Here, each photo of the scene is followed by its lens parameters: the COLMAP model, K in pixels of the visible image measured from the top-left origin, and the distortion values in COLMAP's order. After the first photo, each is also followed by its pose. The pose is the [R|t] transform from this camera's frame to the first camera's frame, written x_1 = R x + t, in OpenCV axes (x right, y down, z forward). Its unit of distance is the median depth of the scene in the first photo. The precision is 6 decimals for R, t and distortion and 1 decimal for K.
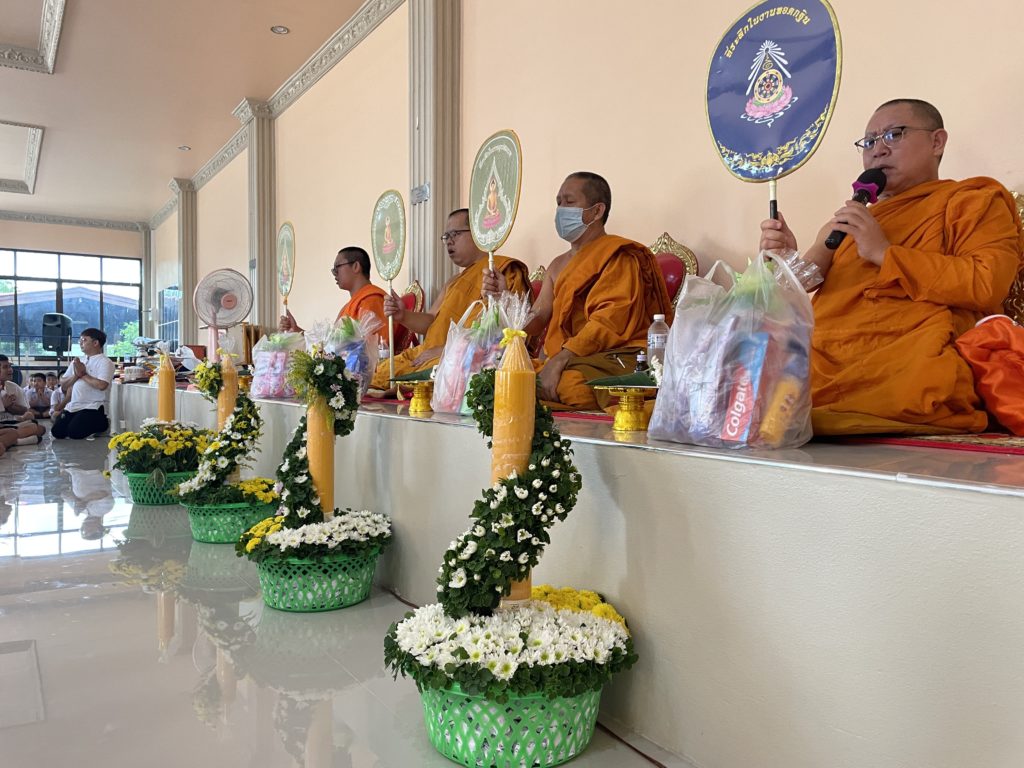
lens RADIAL K [[775.1, 0, 513.5], [0, 775.1, 392.0], [0, 0, 1]] dist [0.088821, -0.107065]
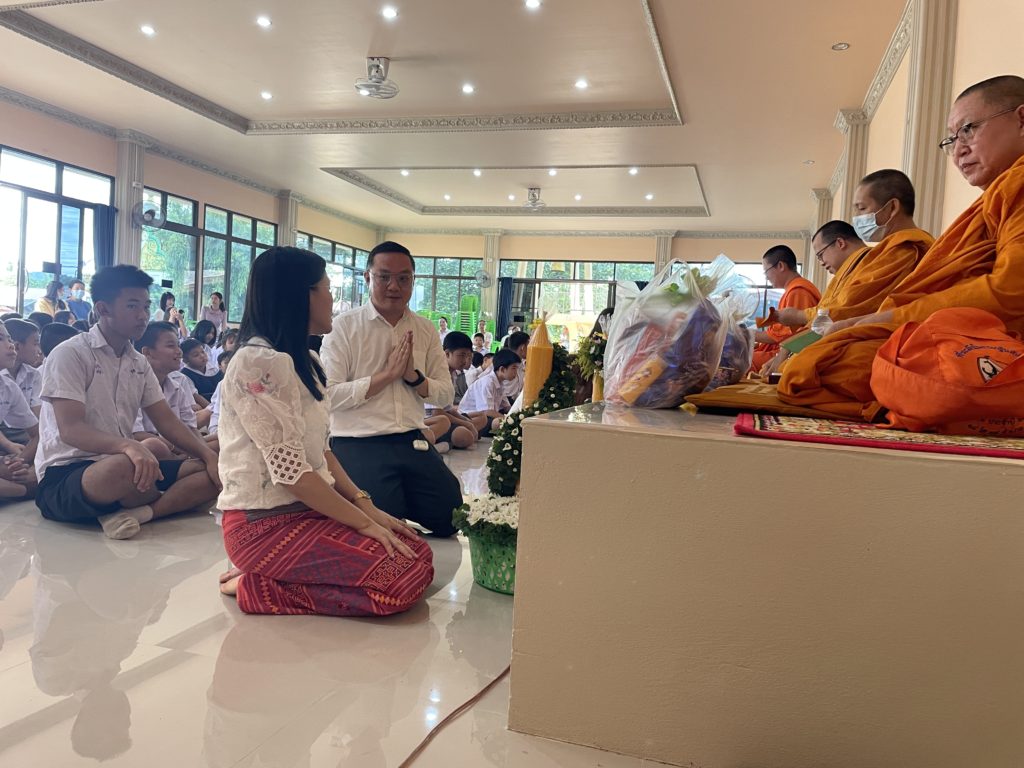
lens RADIAL K [[775.1, 0, 517.4], [0, 775.1, 381.5], [0, 0, 1]] dist [0.088821, -0.107065]
pose [[0.644646, 0.066156, -0.761613, 0.773380], [-0.076438, 0.996834, 0.021889, 0.007988], [0.760650, 0.044105, 0.647662, -0.016756]]
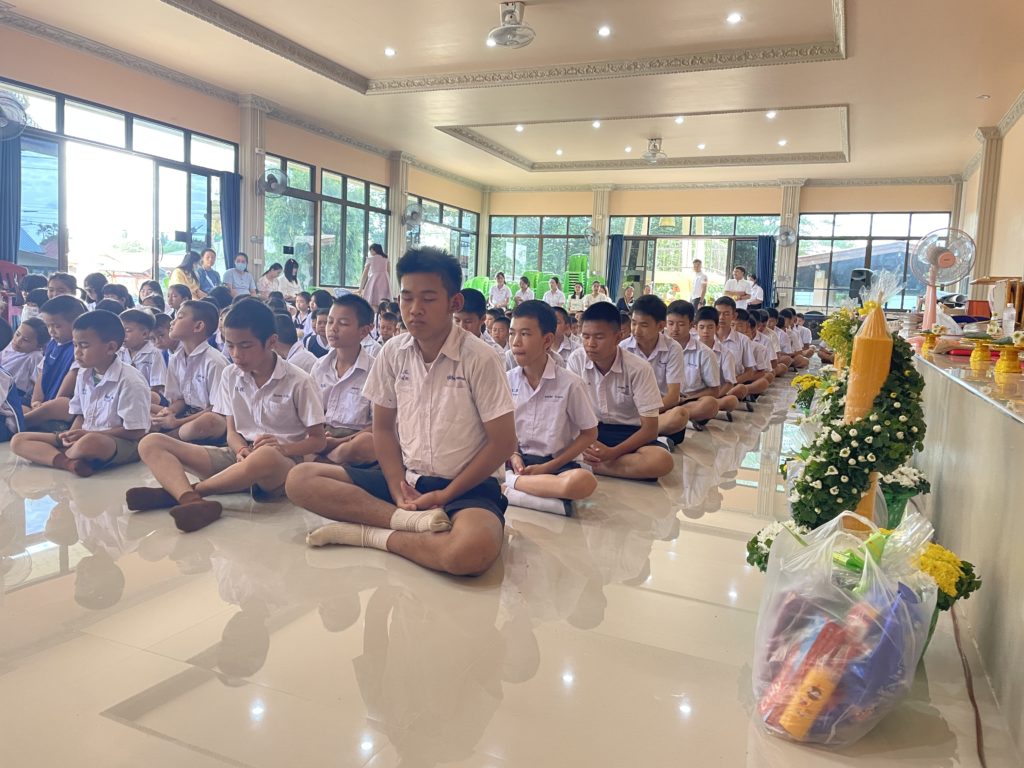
lens RADIAL K [[775.1, 0, 507.1], [0, 775.1, 377.2], [0, 0, 1]] dist [0.088821, -0.107065]
pose [[0.545693, 0.103459, -0.831574, 0.469723], [-0.068094, 0.994542, 0.079050, -0.016964], [0.835214, 0.013488, 0.549760, -0.072548]]
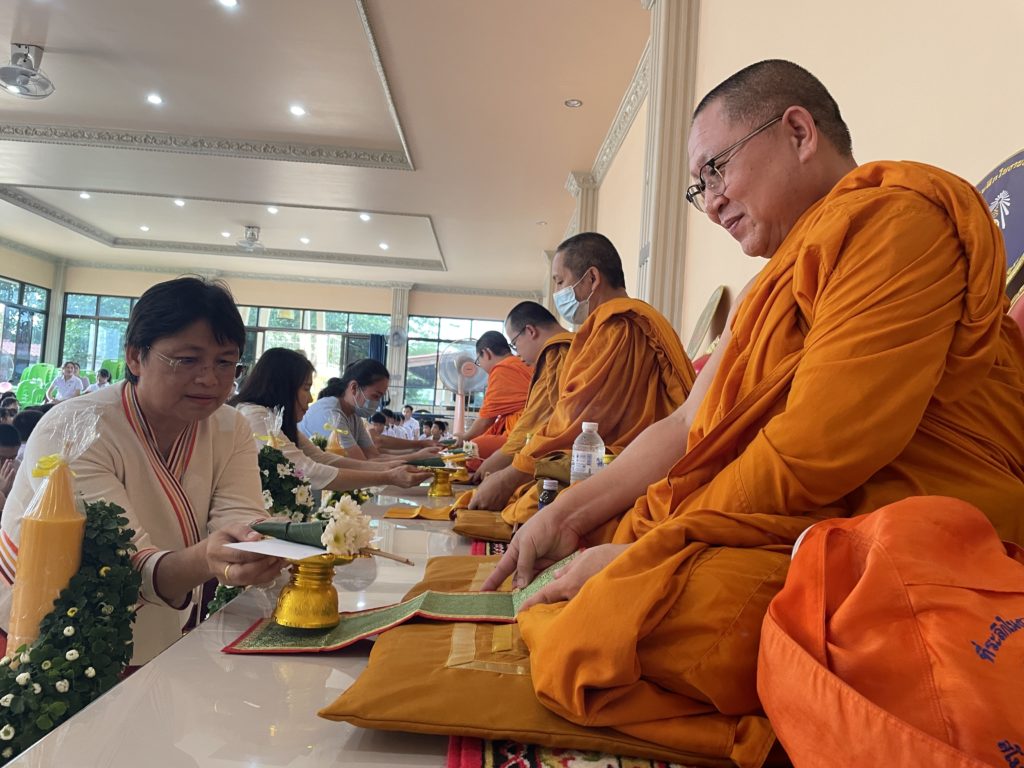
lens RADIAL K [[775.1, 0, 517.4], [0, 775.1, 373.0], [0, 0, 1]] dist [0.088821, -0.107065]
pose [[0.855705, 0.021752, -0.517007, 0.502710], [-0.071038, 0.994595, -0.075730, -0.089837], [0.512565, 0.101530, 0.852625, 0.393408]]
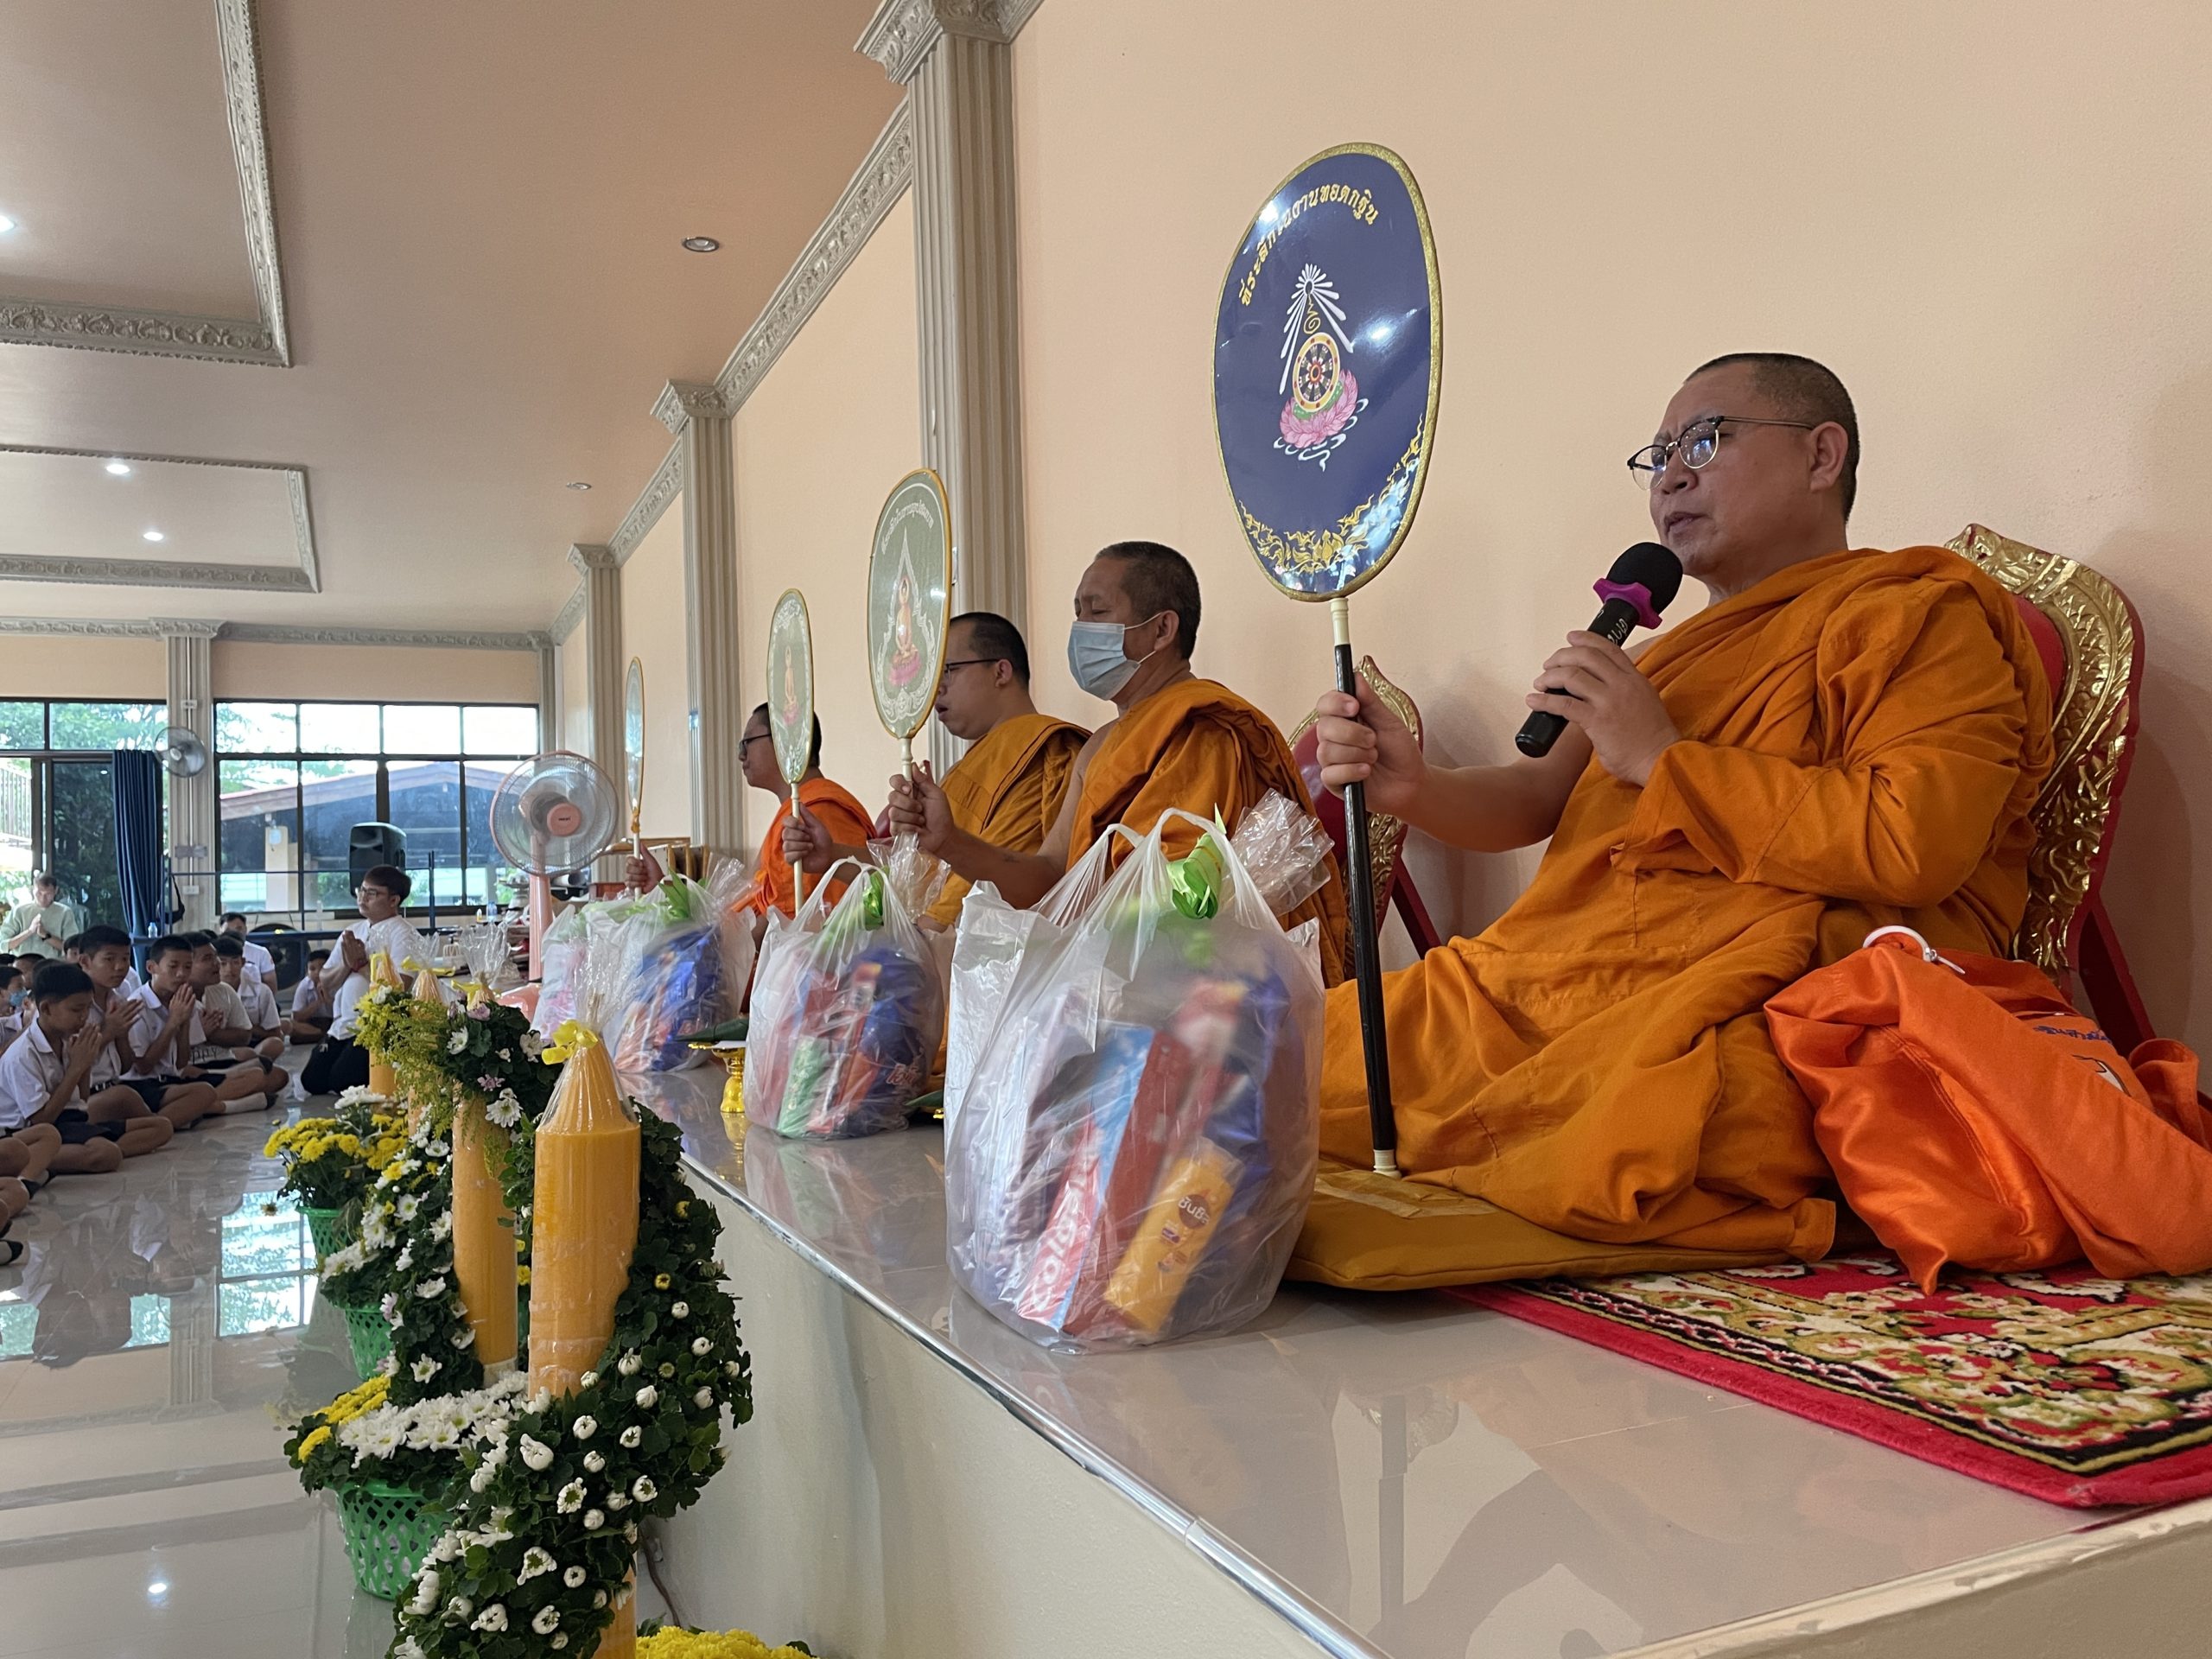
lens RADIAL K [[1674.4, 0, 1099.2], [0, 1674.4, 831.9], [0, 0, 1]] dist [0.088821, -0.107065]
pose [[0.986208, -0.040481, -0.160481, 0.283677], [0.030816, 0.997584, -0.062265, -0.079985], [0.162614, 0.056461, 0.985073, 0.102802]]
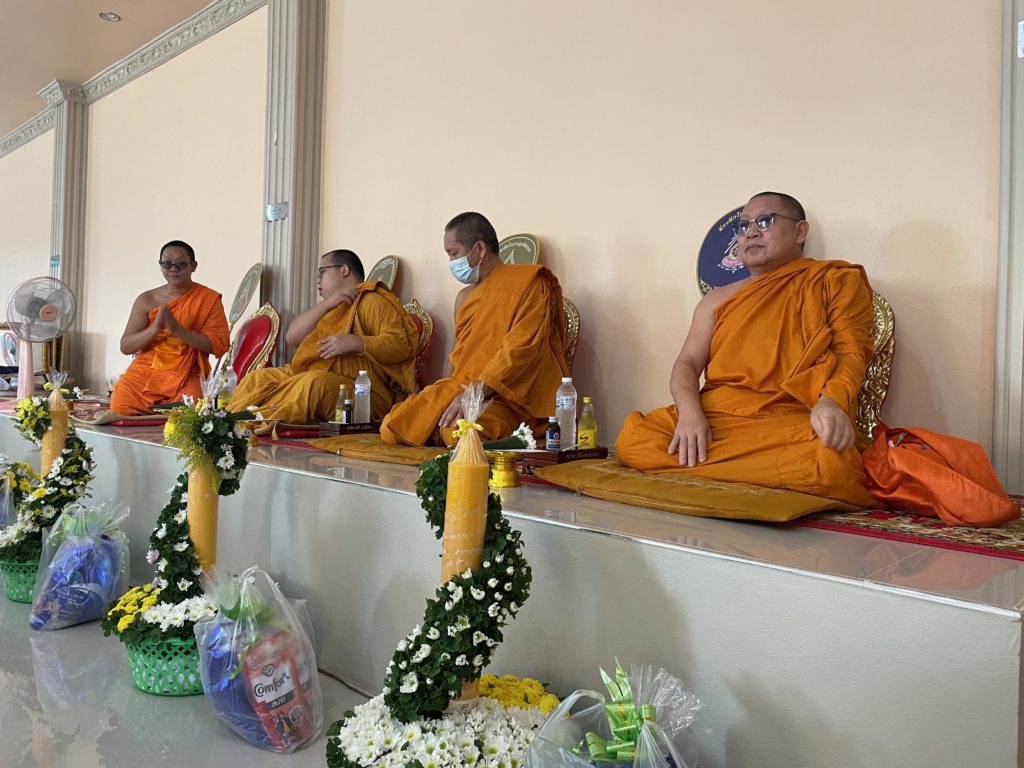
lens RADIAL K [[775.1, 0, 508.1], [0, 775.1, 364.8], [0, 0, 1]] dist [0.088821, -0.107065]
pose [[0.974111, 0.021741, 0.225022, -0.117262], [-0.014776, 0.999360, -0.032592, -0.082318], [-0.225587, 0.028423, 0.973808, 0.007453]]
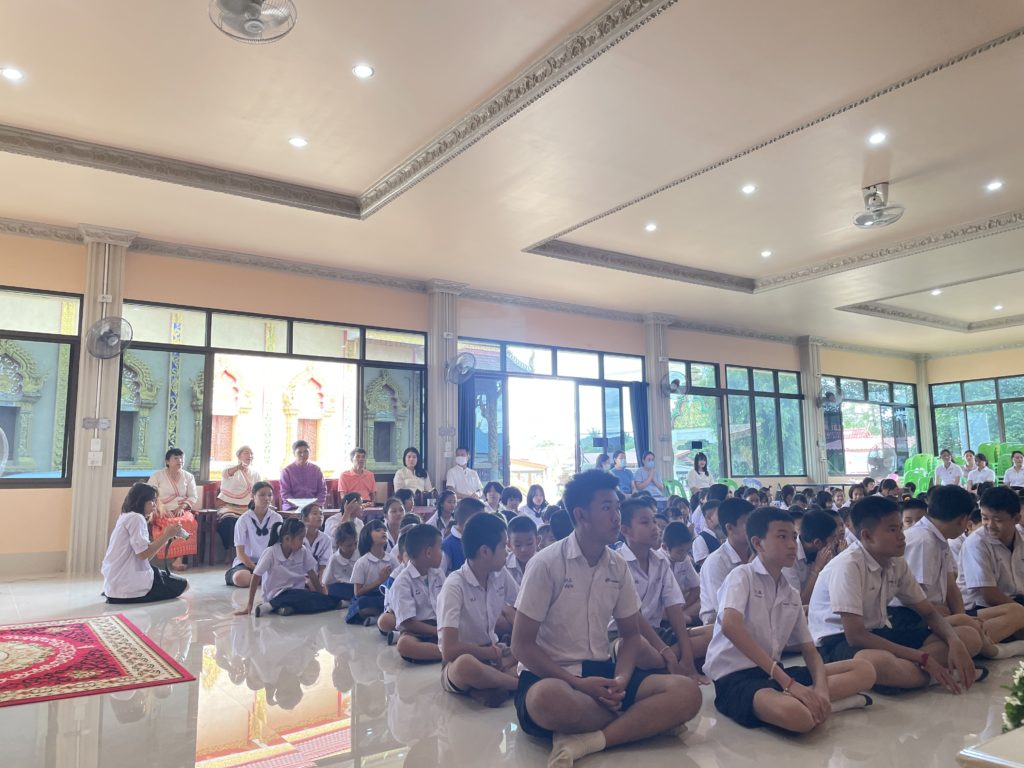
lens RADIAL K [[775.1, 0, 521.1], [0, 775.1, 375.7], [0, 0, 1]] dist [0.088821, -0.107065]
pose [[0.030416, -0.136563, -0.990164, 0.667157], [-0.011984, 0.990502, -0.136978, -0.069284], [0.999465, 0.016033, 0.028490, 0.183228]]
